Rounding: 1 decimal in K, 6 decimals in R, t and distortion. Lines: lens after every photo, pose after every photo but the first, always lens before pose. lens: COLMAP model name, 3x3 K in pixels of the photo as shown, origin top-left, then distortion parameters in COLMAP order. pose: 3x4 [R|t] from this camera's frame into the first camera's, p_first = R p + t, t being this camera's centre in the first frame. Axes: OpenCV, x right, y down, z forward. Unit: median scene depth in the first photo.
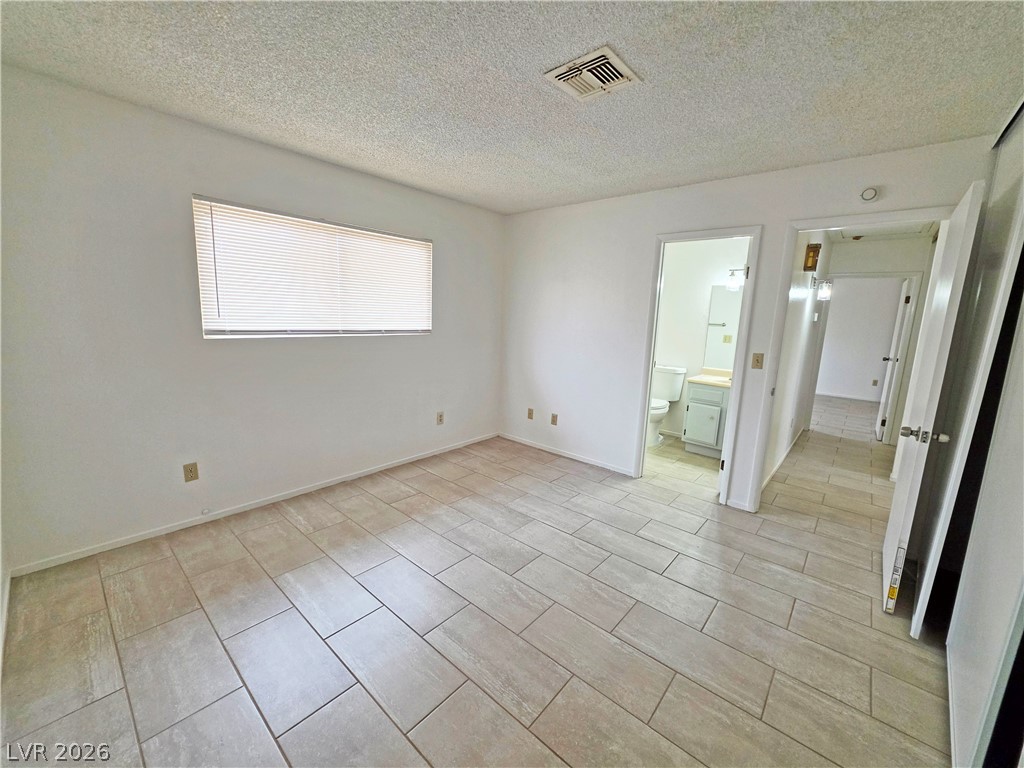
lens RADIAL K [[410.6, 0, 511.2], [0, 410.6, 379.1], [0, 0, 1]] dist [-0.003268, 0.000788]
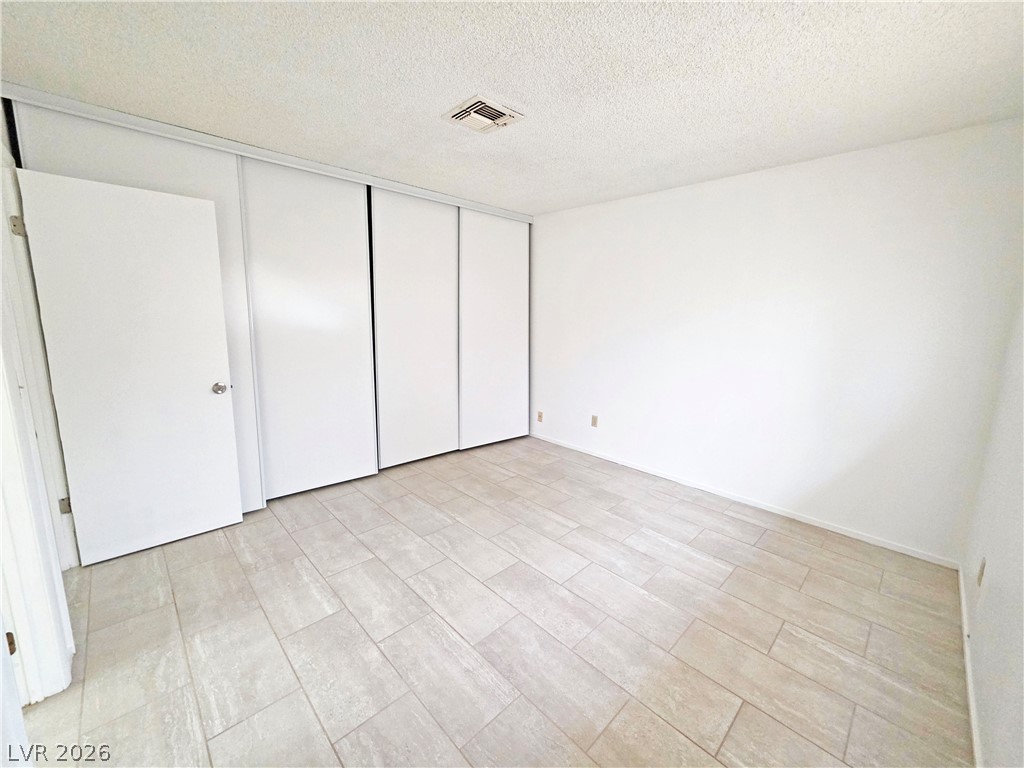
lens RADIAL K [[410.6, 0, 511.2], [0, 410.6, 379.1], [0, 0, 1]] dist [-0.003268, 0.000788]
pose [[-0.994690, -0.070798, 0.074694, -0.017053], [-0.043191, 0.945945, 0.321438, -0.234422], [-0.093413, 0.316505, -0.943980, 1.416121]]
